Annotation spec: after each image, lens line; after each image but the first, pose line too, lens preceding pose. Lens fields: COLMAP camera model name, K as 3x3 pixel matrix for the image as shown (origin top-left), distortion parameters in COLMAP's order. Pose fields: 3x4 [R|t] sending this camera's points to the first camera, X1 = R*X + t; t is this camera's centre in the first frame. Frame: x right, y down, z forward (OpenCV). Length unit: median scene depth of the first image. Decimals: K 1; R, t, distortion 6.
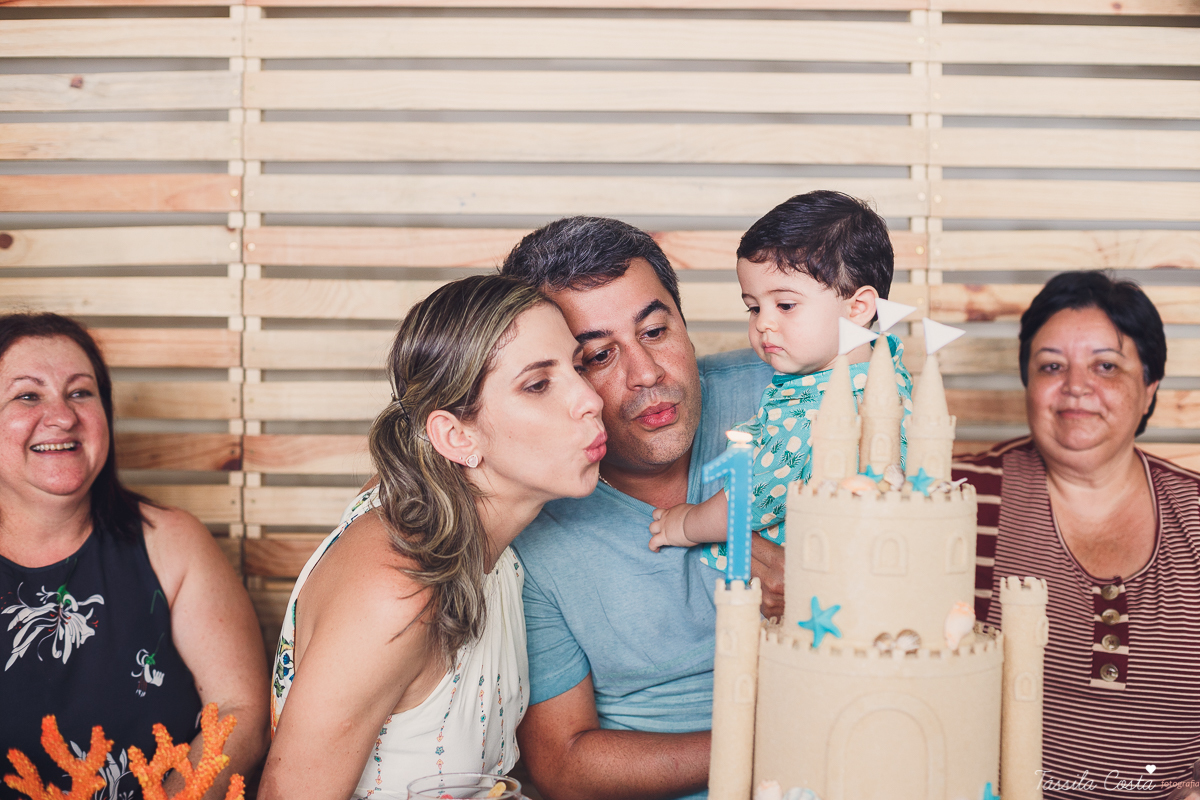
lens RADIAL K [[1754.5, 0, 600.0], [0, 1754.5, 400.0], [0, 0, 1]] dist [-0.147398, 0.088786]
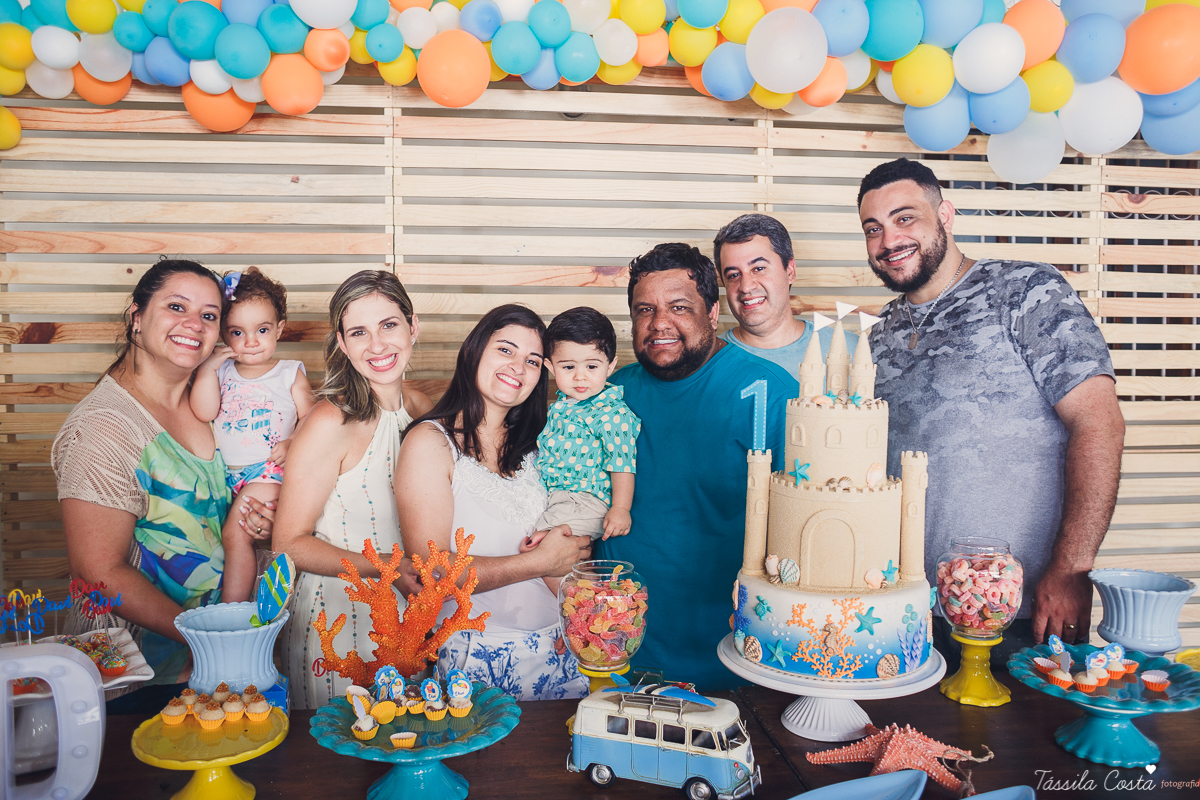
lens RADIAL K [[955.6, 0, 607.6], [0, 955.6, 402.4], [0, 0, 1]] dist [-0.098262, 0.128824]
pose [[0.990006, -0.016658, 0.140035, -0.127992], [0.010160, 0.998844, 0.046985, -0.000458], [-0.140656, -0.045093, 0.989031, 0.001735]]
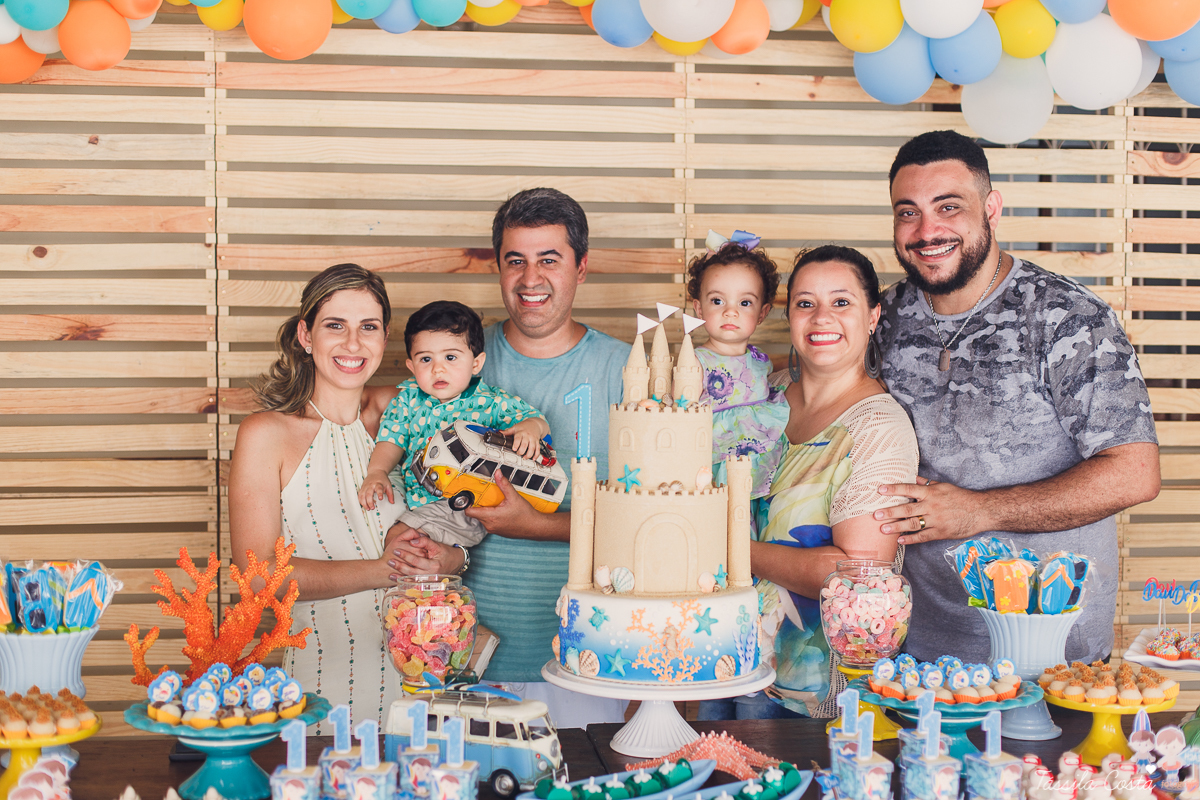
lens RADIAL K [[1709.6, 0, 596.4], [0, 1709.6, 401.9], [0, 0, 1]] dist [-0.002836, -0.064741]
pose [[0.990996, -0.009329, 0.133563, -0.084299], [0.006763, 0.999784, 0.019650, 0.005597], [-0.133717, -0.018570, 0.990846, -0.444301]]
